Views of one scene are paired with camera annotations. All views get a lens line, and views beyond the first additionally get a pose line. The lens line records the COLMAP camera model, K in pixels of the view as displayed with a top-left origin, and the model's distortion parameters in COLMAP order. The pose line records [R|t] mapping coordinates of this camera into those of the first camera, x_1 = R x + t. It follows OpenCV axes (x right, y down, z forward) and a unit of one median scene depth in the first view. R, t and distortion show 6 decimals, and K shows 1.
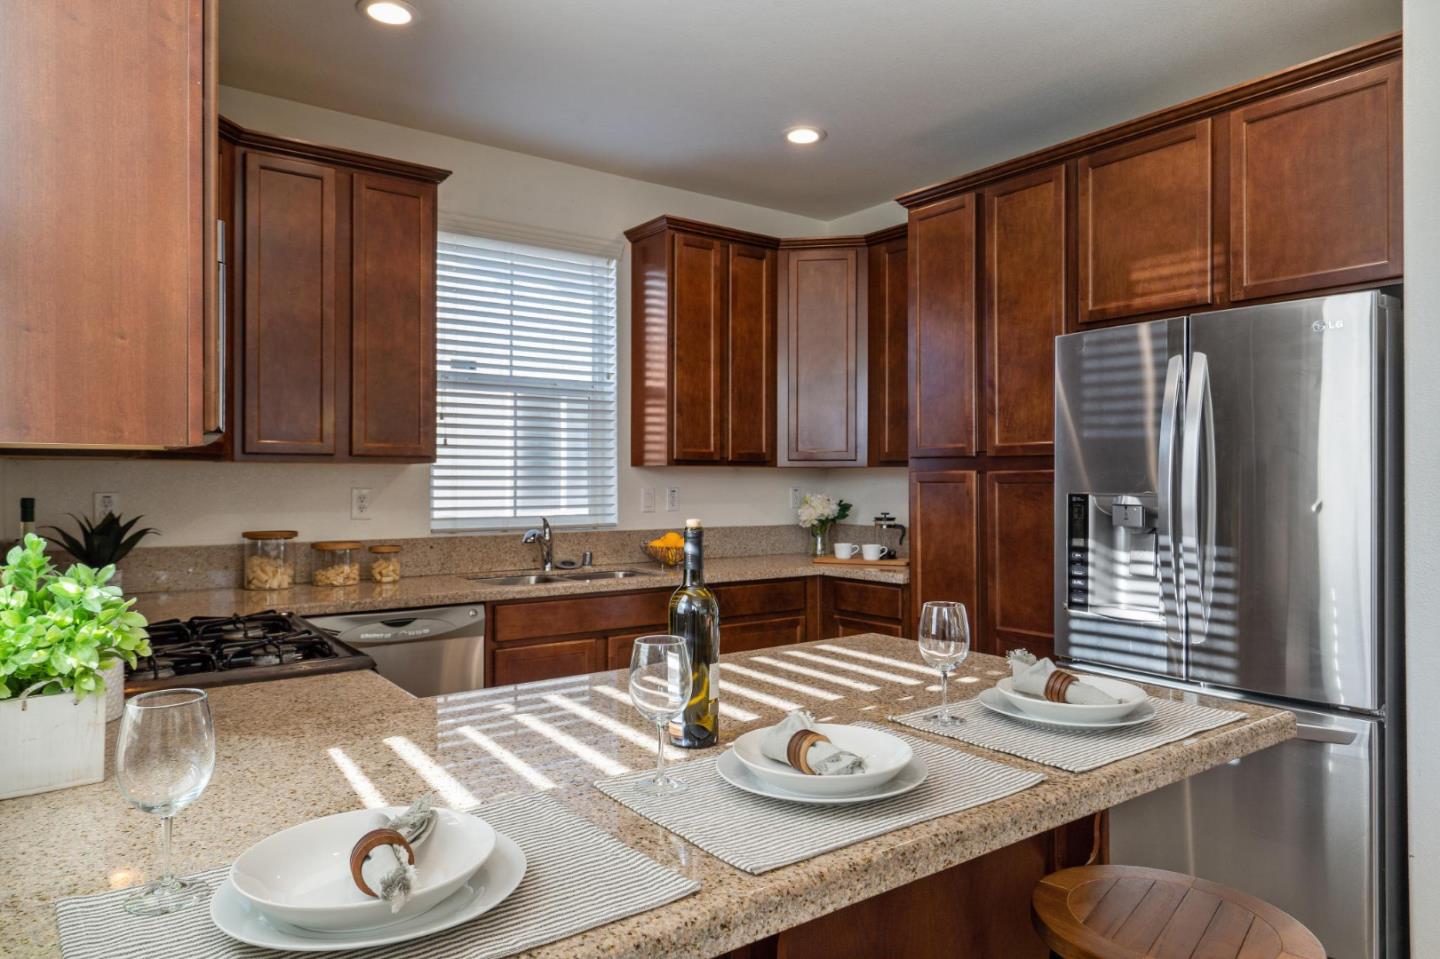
lens RADIAL K [[920.3, 0, 720.0], [0, 920.3, 479.5], [0, 0, 1]] dist [0.002466, -0.000942]
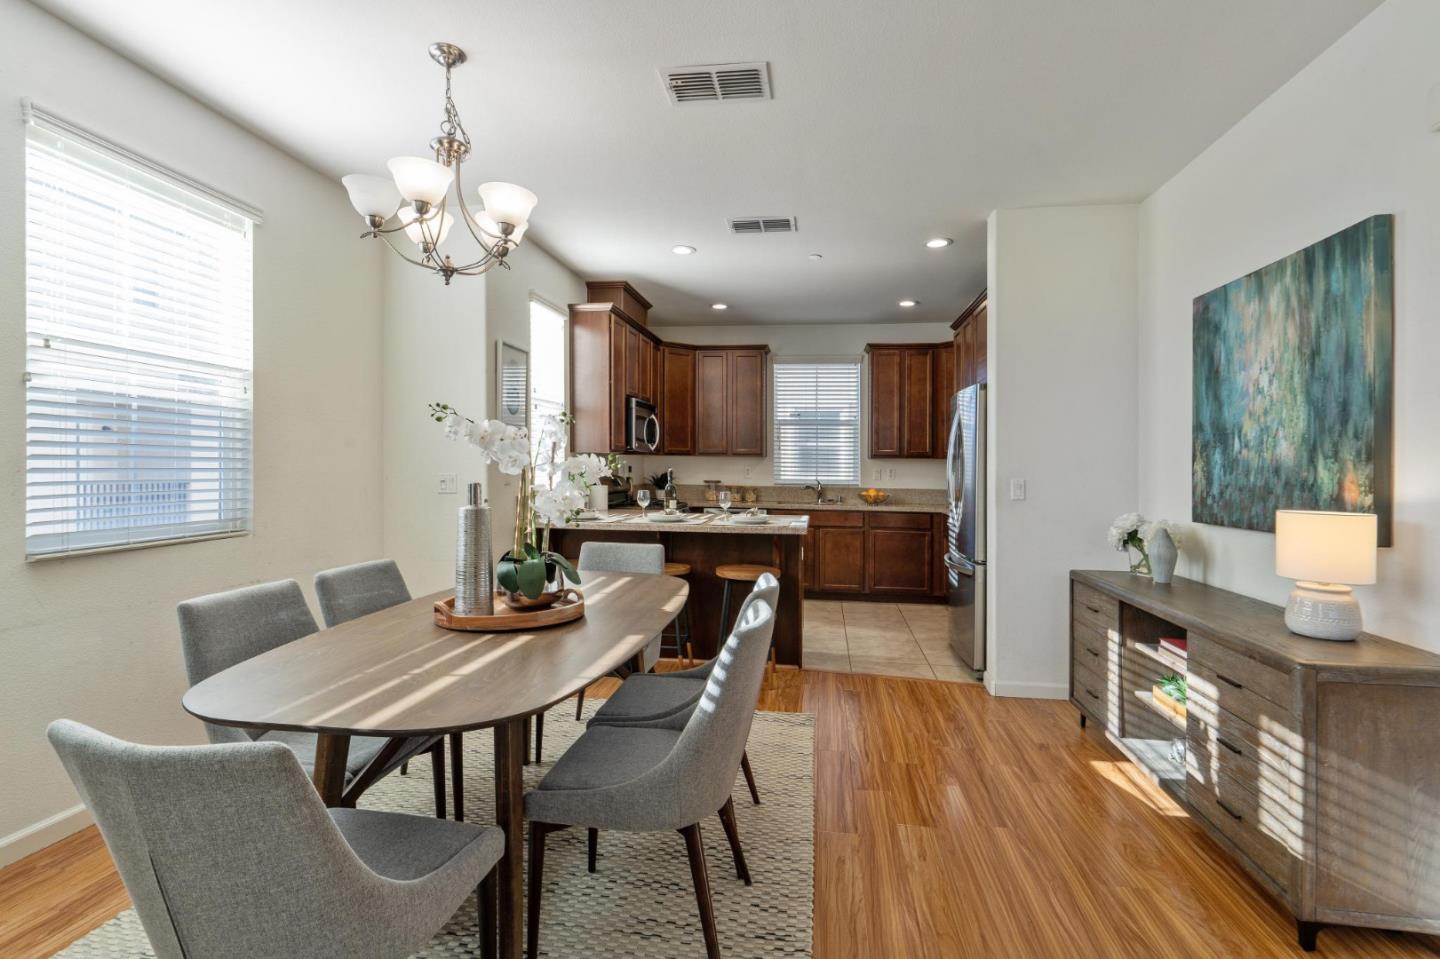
lens RADIAL K [[691.1, 0, 748.8], [0, 691.1, 462.5], [0, 0, 1]] dist [-0.001299, -0.000305]
pose [[0.729813, 0.002266, -0.683643, 0.932548], [-0.010526, 0.999913, -0.007923, 0.013474], [0.683566, 0.012979, 0.729774, -0.430740]]
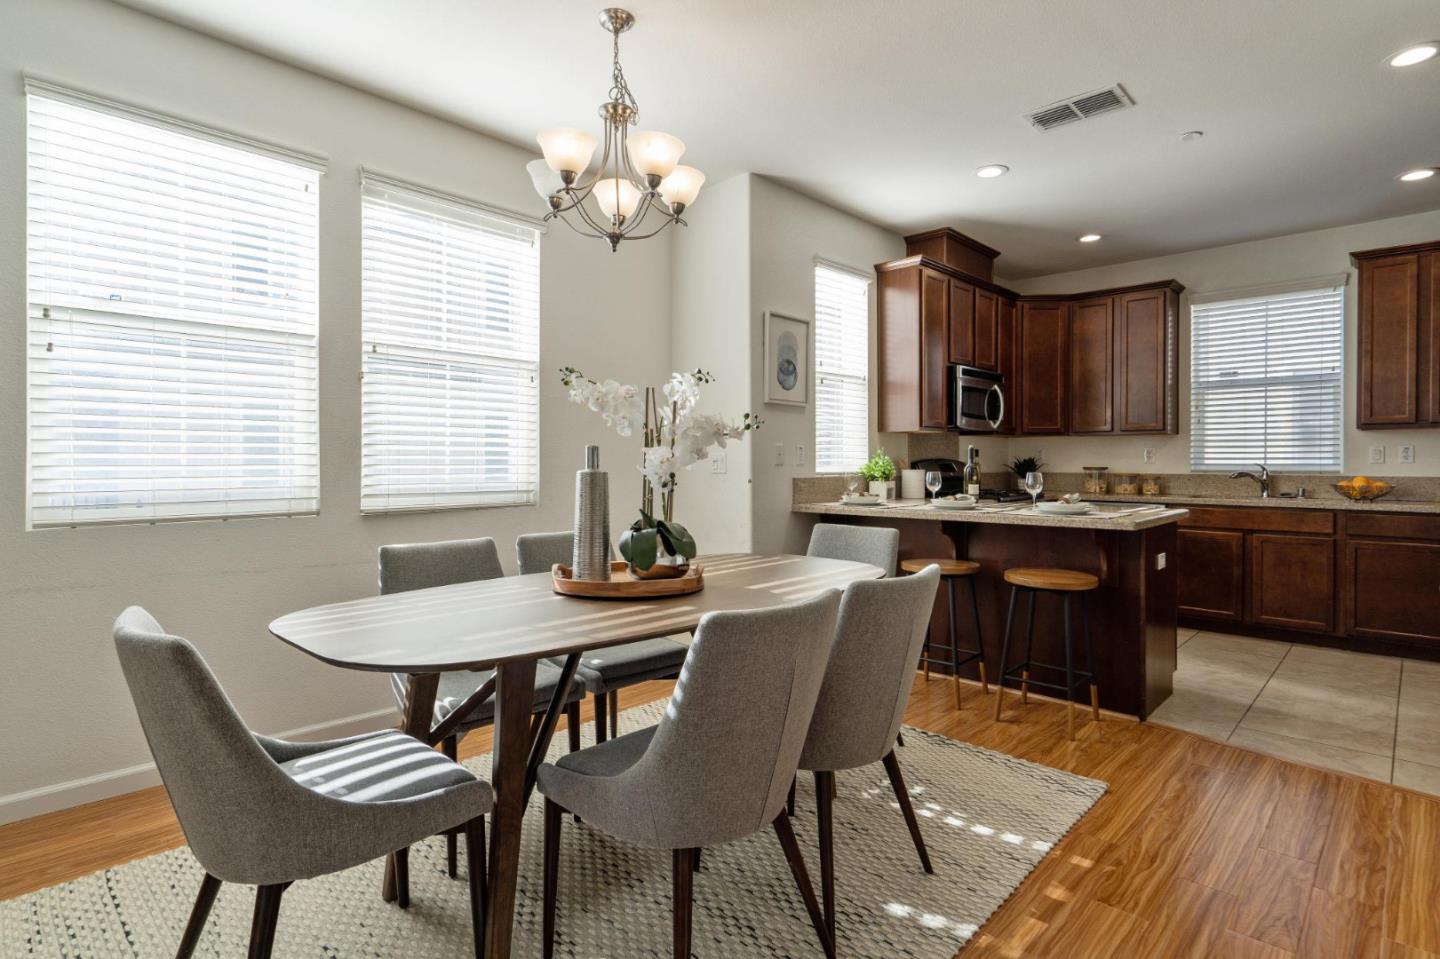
lens RADIAL K [[753.0, 0, 717.8], [0, 753.0, 463.6], [0, 0, 1]] dist [-0.000481, 0.000331]
pose [[0.177197, 0.000754, -0.984175, 0.990434], [-0.000345, 1.000000, 0.000704, 0.041129], [0.984175, 0.000215, 0.177198, -0.185569]]
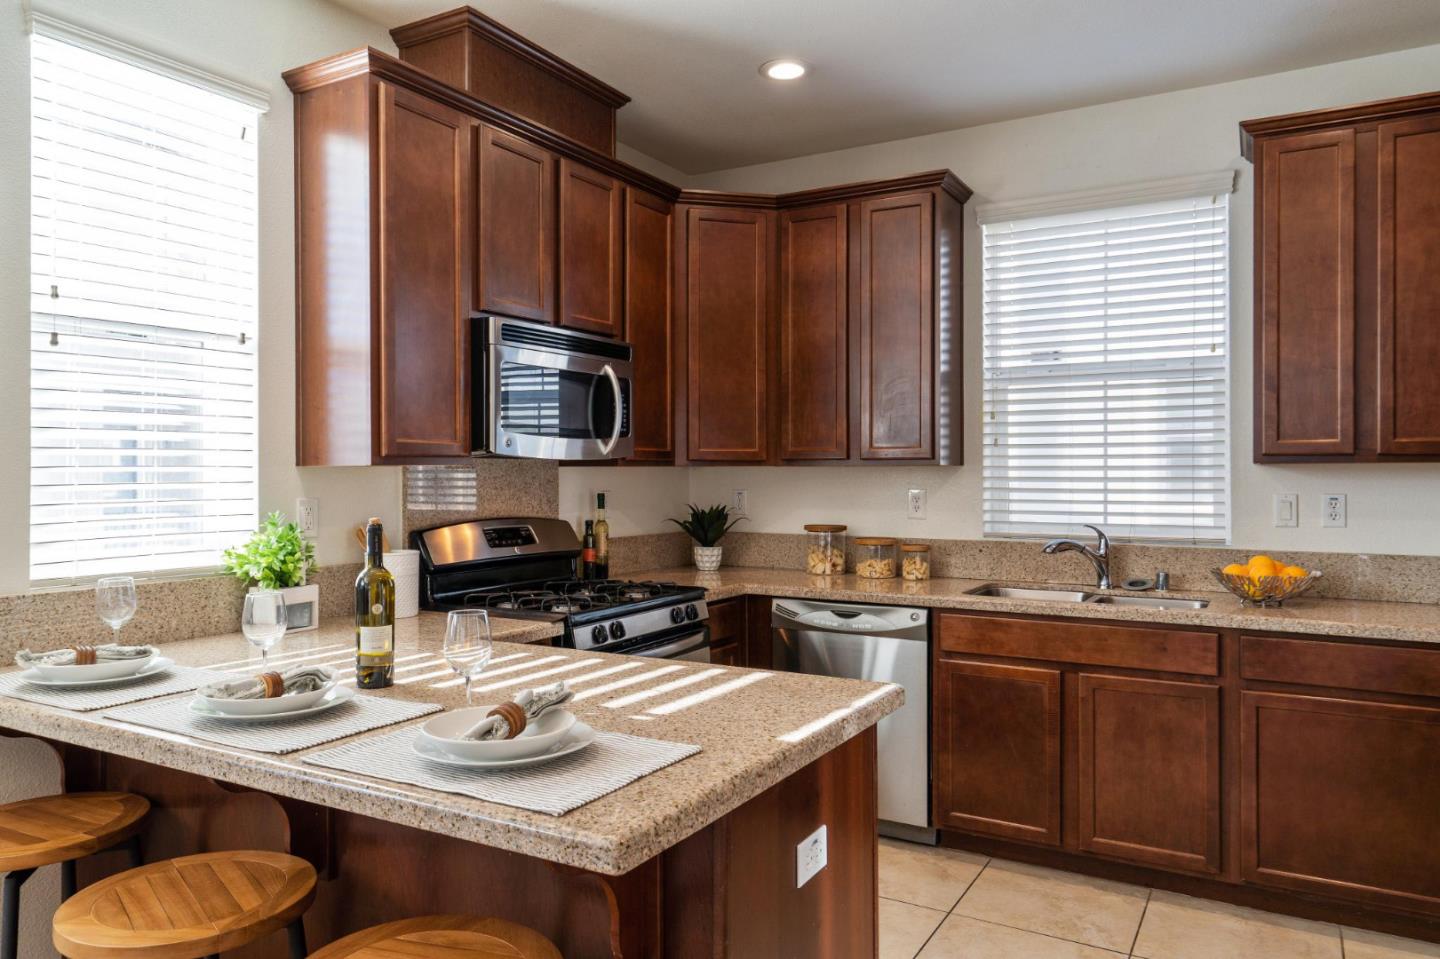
lens RADIAL K [[1001.9, 0, 715.1], [0, 1001.9, 459.8], [0, 0, 1]] dist [0.003985, 0.000456]
pose [[0.396692, -0.013626, -0.917851, 0.550696], [0.000801, 0.999895, -0.014497, -0.007452], [0.917951, 0.005016, 0.396661, 0.318630]]
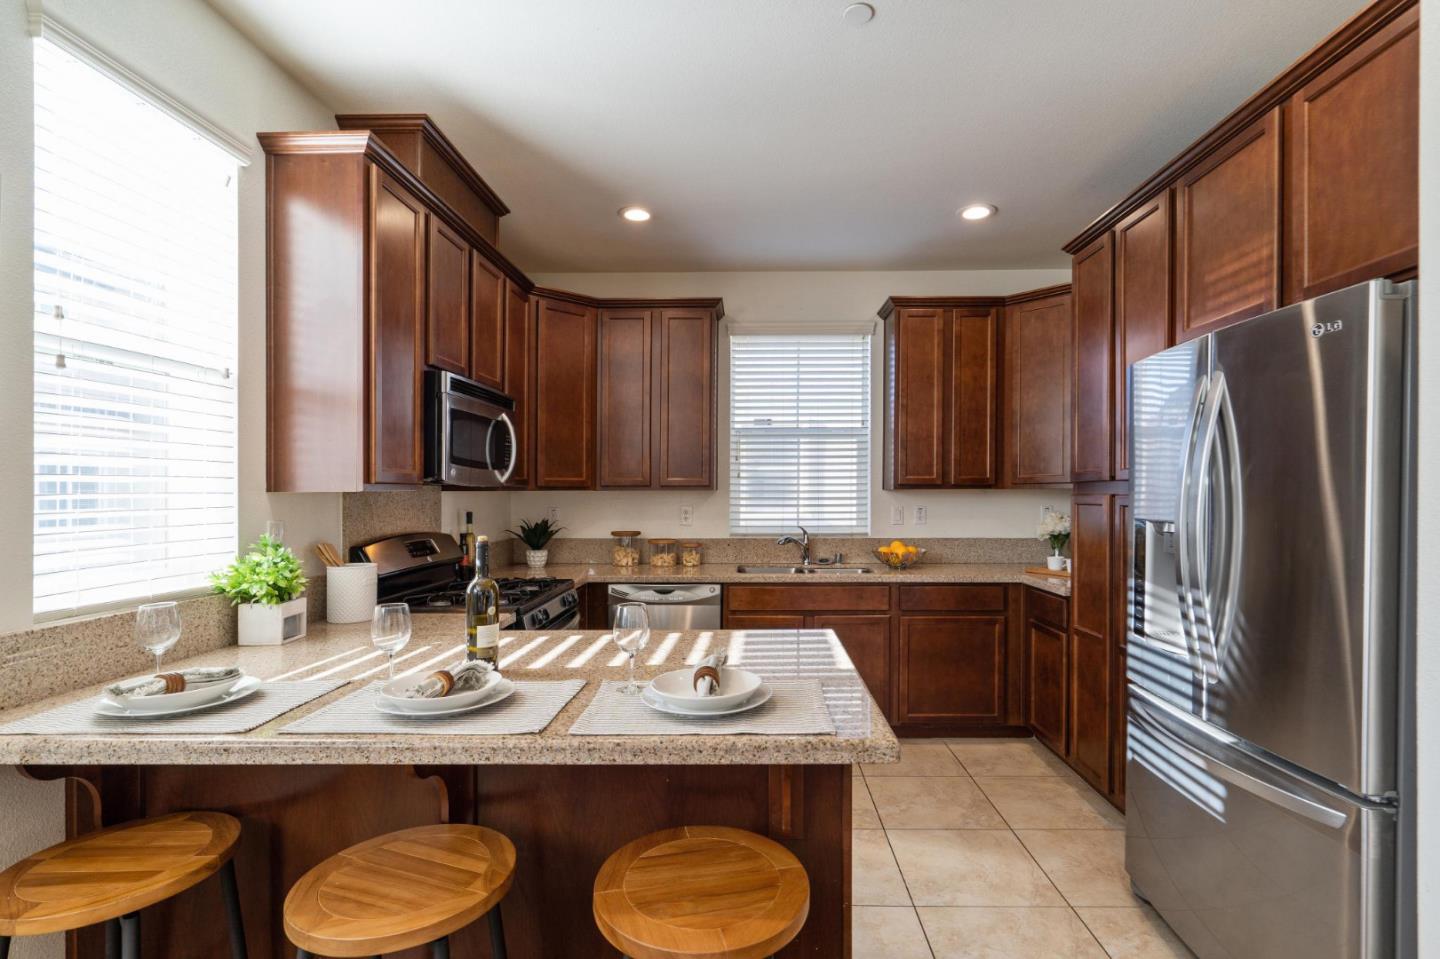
lens RADIAL K [[684.7, 0, 746.4], [0, 684.7, 487.9], [0, 0, 1]] dist [0.001624, 0.000912]
pose [[0.796940, -0.007487, -0.604012, 0.393918], [0.003508, 0.999964, -0.007766, -0.011582], [0.604049, 0.004070, 0.796937, 0.114571]]
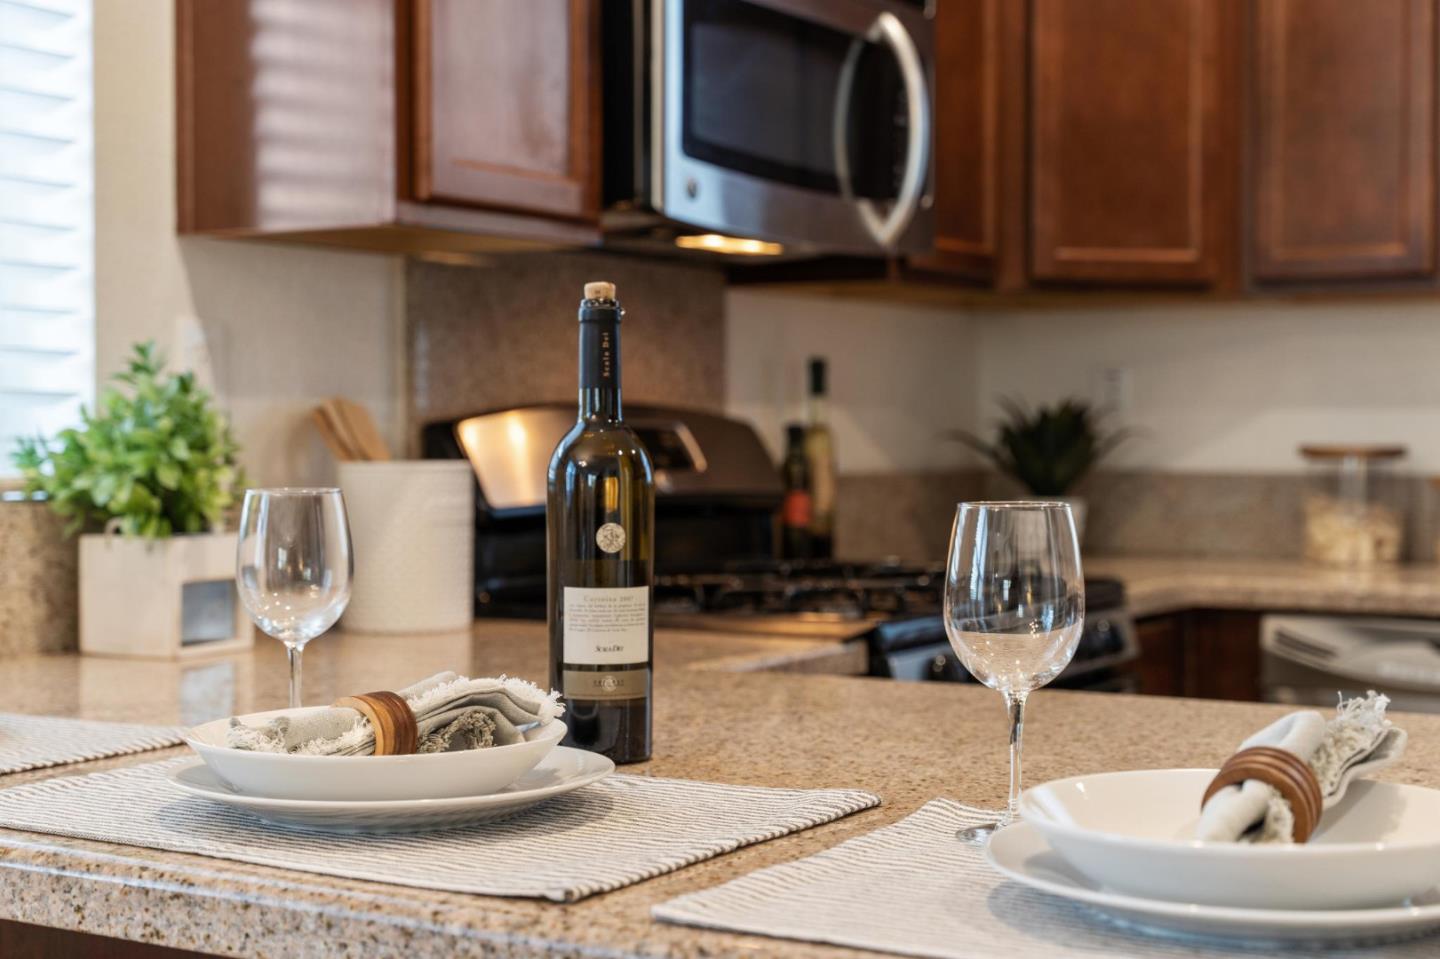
lens RADIAL K [[2200.3, 0, 720.0], [0, 2200.3, 479.5], [0, 0, 1]] dist [0.005898, -0.013314]
pose [[0.385649, 0.021090, -0.922405, 0.381924], [-0.002327, 0.999758, 0.021885, 0.043232], [0.922643, -0.006293, 0.385604, 0.227838]]
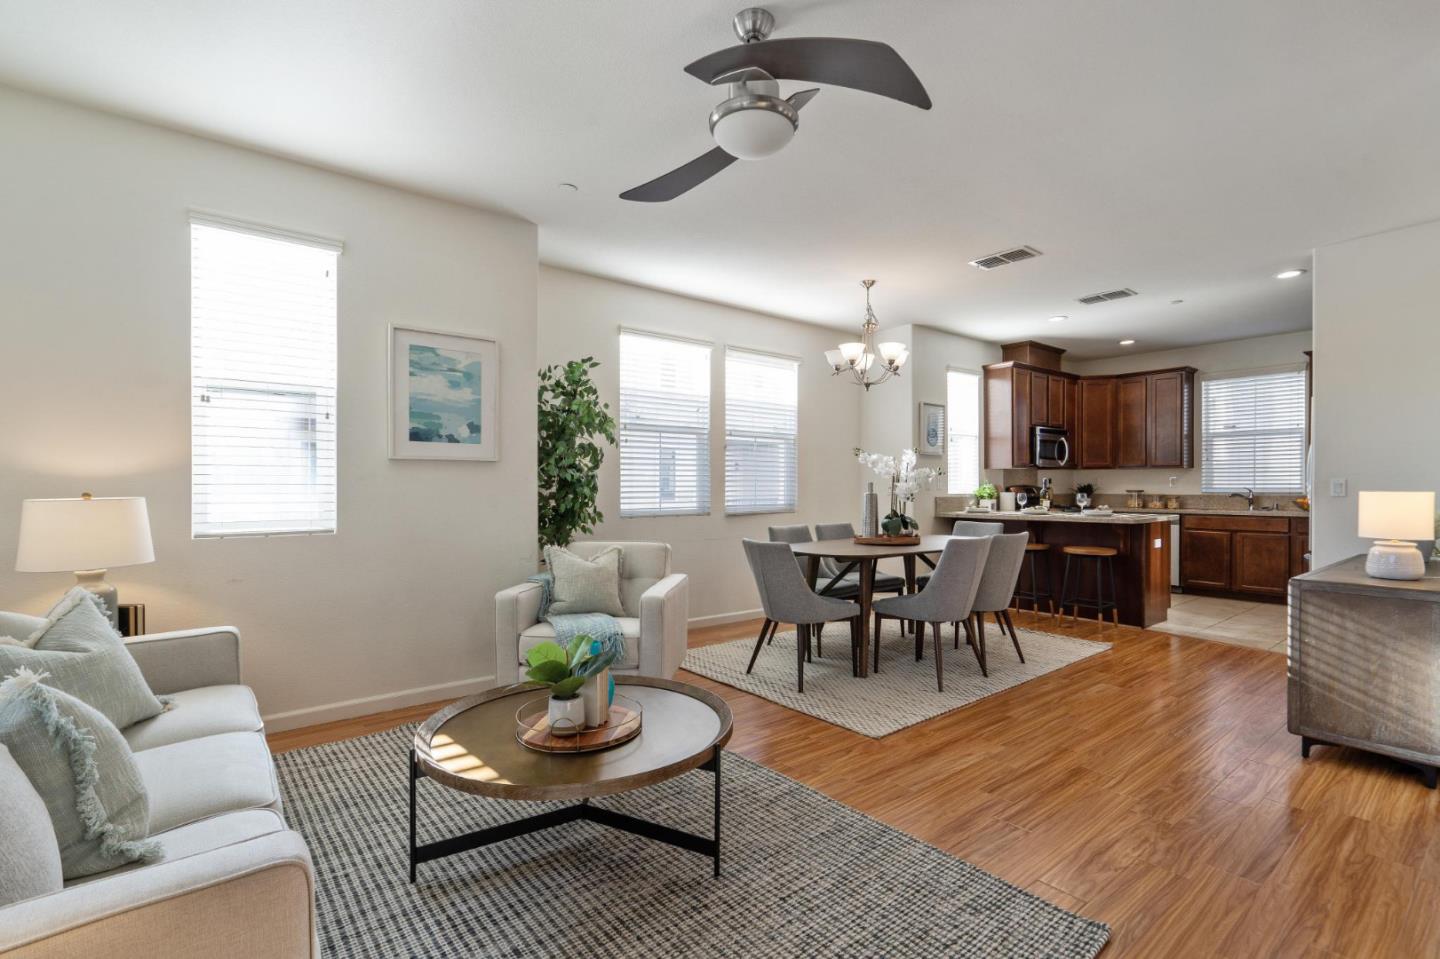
lens RADIAL K [[674.5, 0, 716.0], [0, 674.5, 487.4], [0, 0, 1]] dist [0.001628, -0.000023]
pose [[0.039656, 0.000772, -0.999213, 1.629357], [0.002248, 0.999997, 0.000862, 0.035910], [0.999211, -0.002281, 0.039655, -0.516413]]
